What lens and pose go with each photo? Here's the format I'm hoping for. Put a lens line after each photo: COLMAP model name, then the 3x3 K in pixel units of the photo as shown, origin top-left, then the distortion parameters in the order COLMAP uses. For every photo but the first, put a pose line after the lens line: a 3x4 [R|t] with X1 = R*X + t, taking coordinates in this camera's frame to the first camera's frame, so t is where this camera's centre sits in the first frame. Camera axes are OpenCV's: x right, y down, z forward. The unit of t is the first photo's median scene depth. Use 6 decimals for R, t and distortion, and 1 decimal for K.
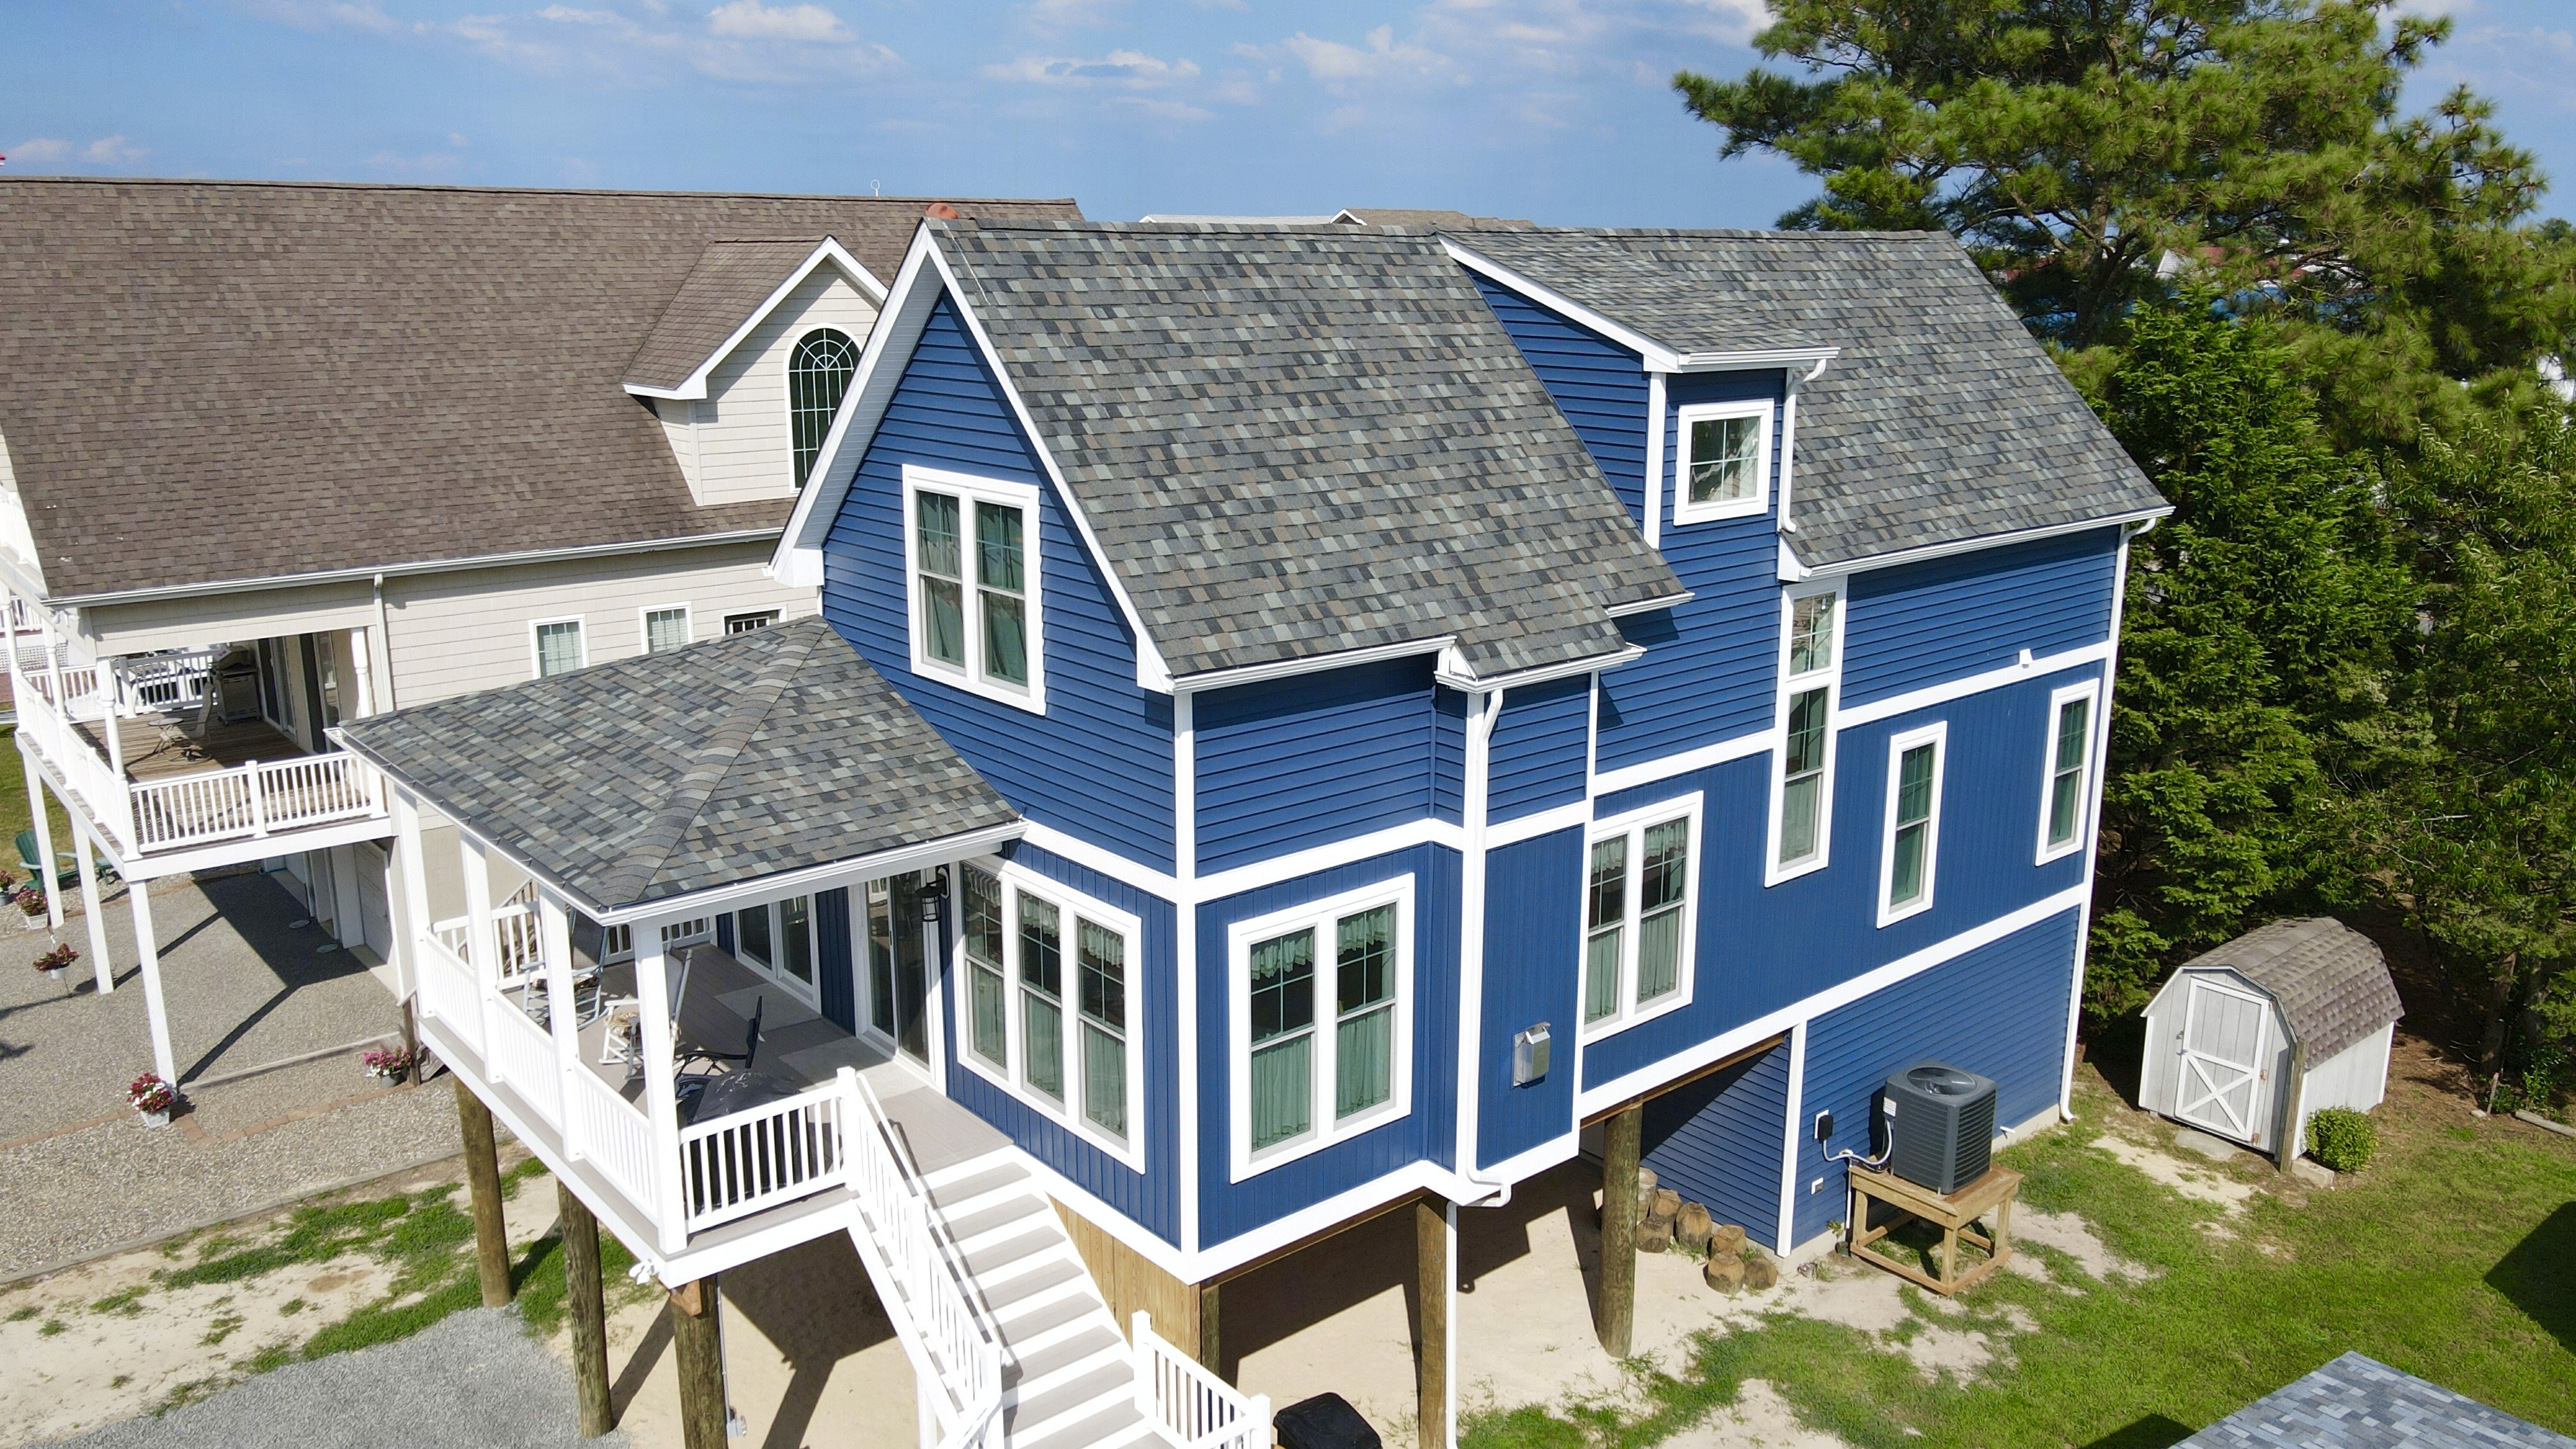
lens RADIAL K [[1907.7, 0, 1295.5], [0, 1907.7, 708.9], [0, 0, 1]] dist [0.006184, 0.010140]
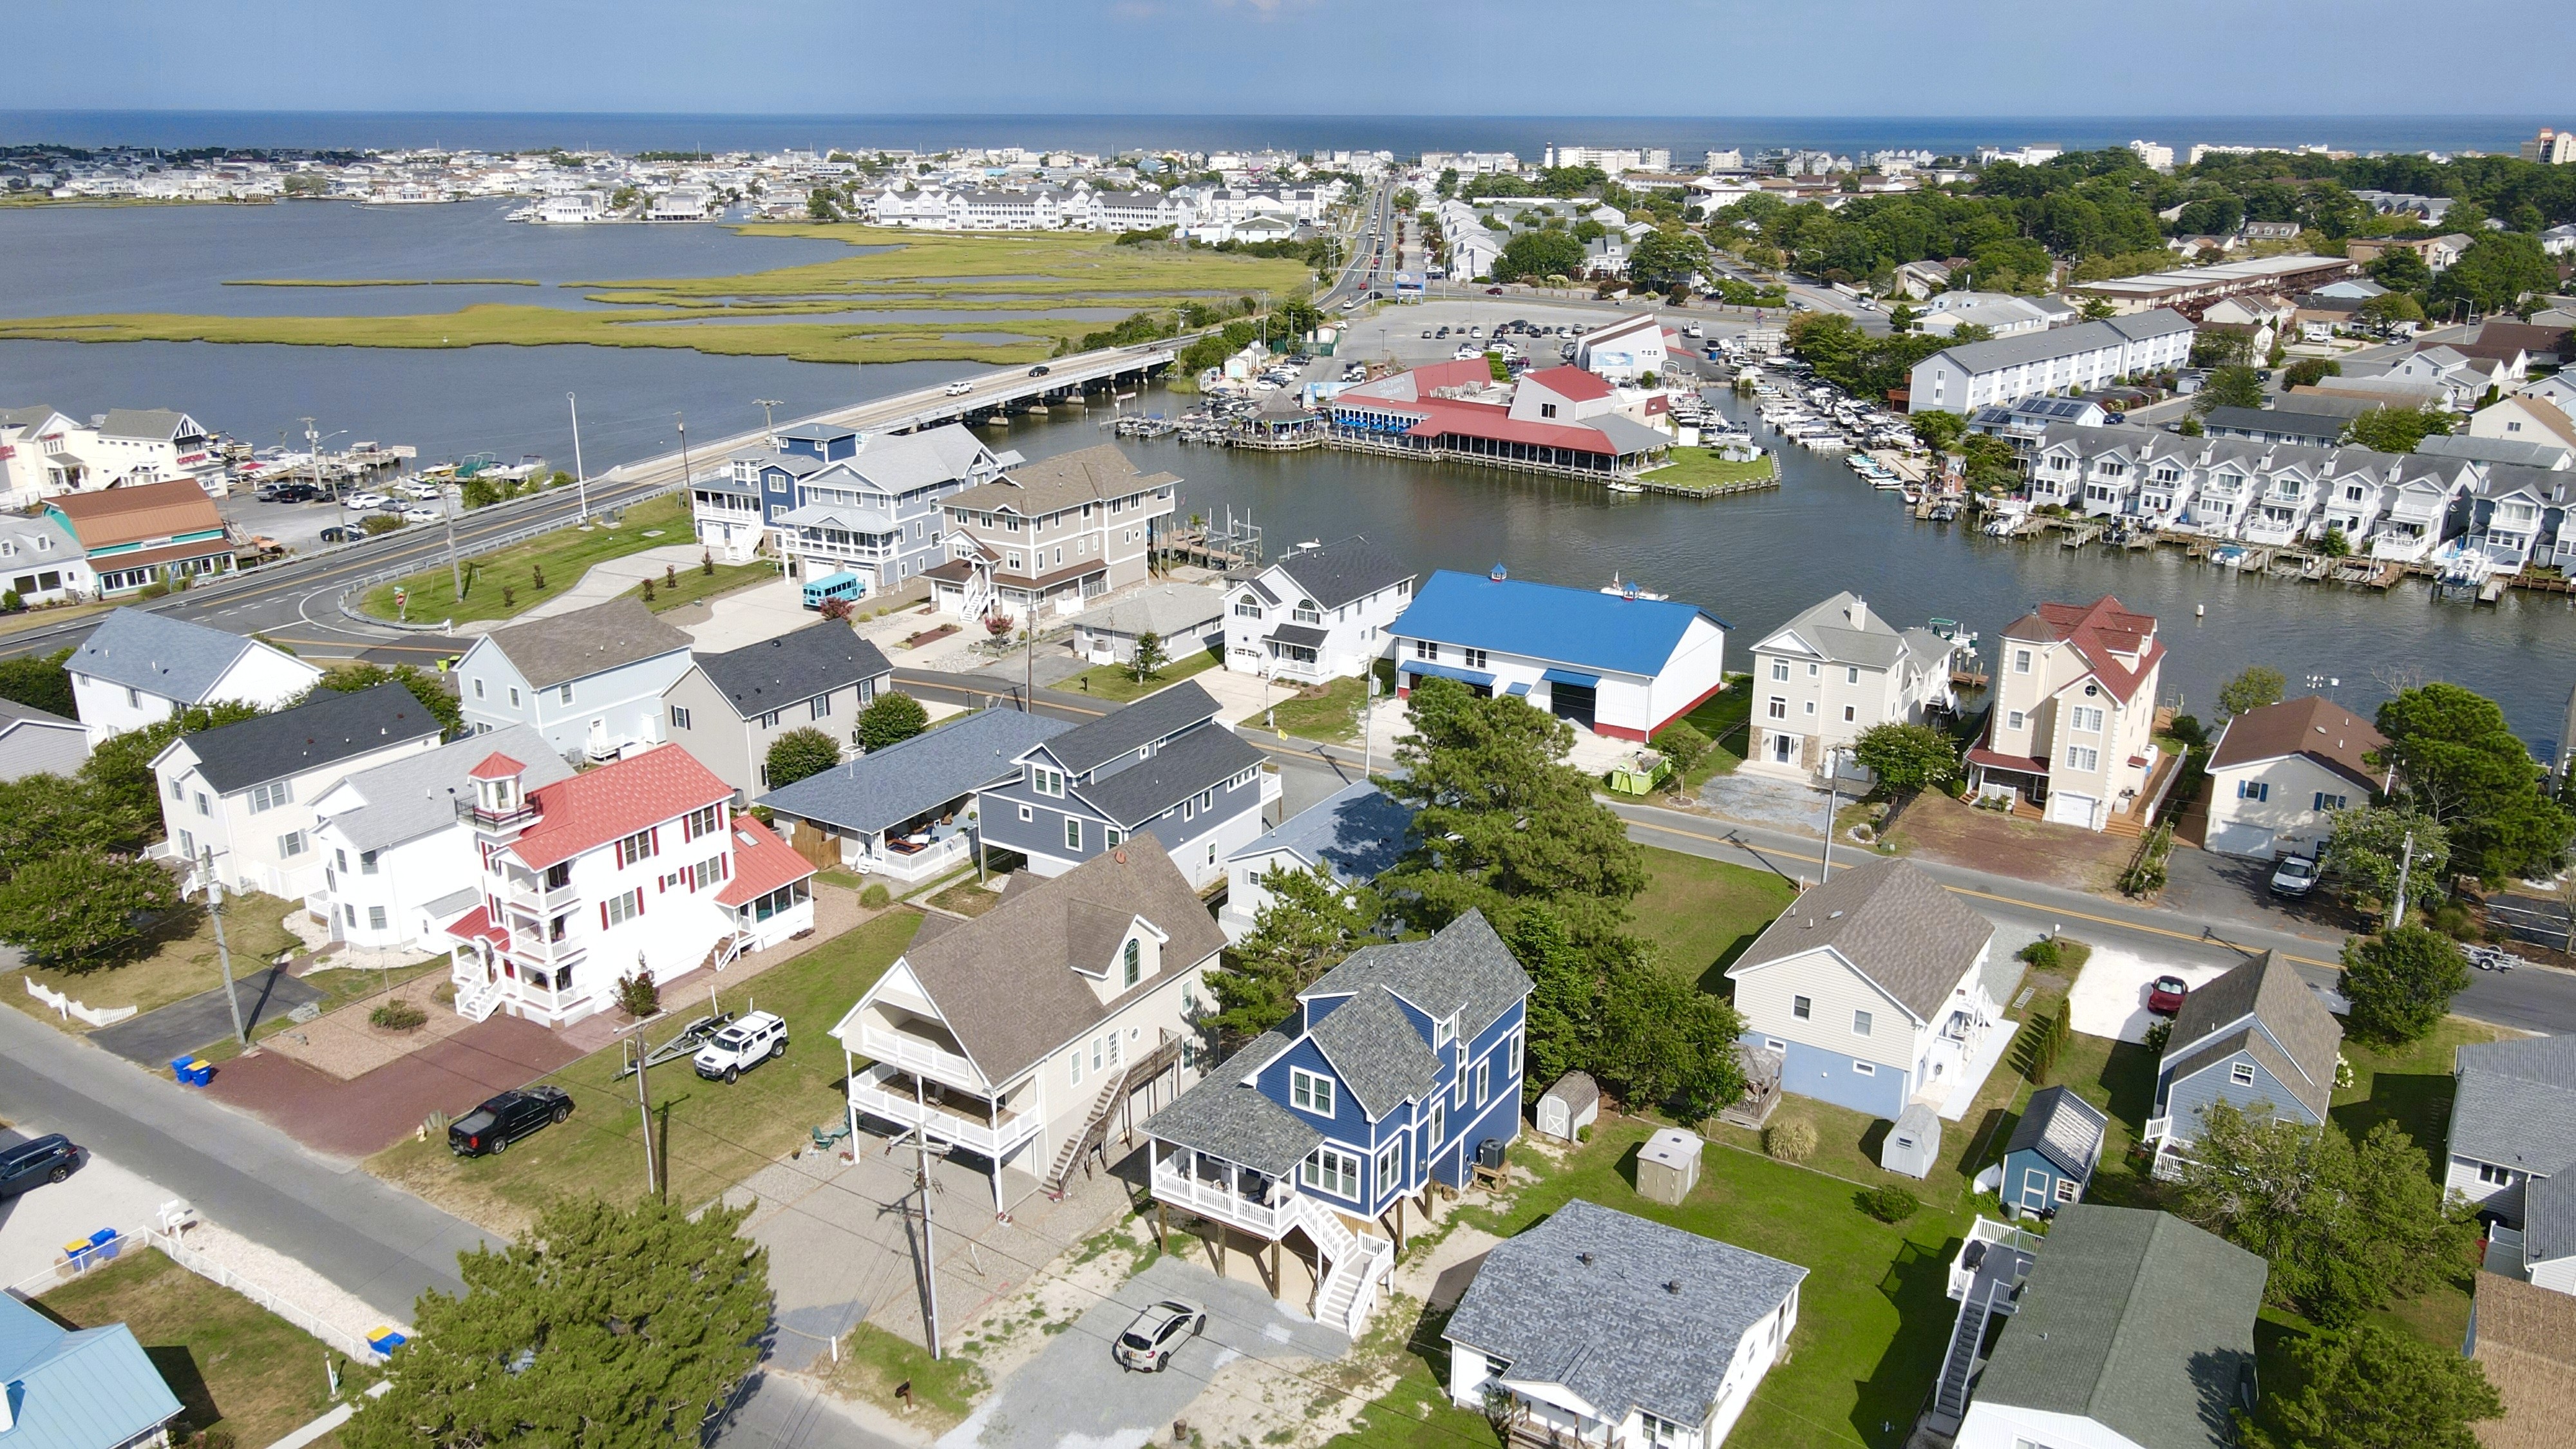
lens RADIAL K [[1907.7, 0, 1296.2], [0, 1907.7, 722.8], [0, 0, 1]] dist [0.006184, 0.010140]
pose [[0.953058, -0.094729, 0.287589, -1.201400], [0.072183, 0.993498, 0.088040, -1.132596], [-0.294059, -0.063148, 0.953699, -2.833104]]
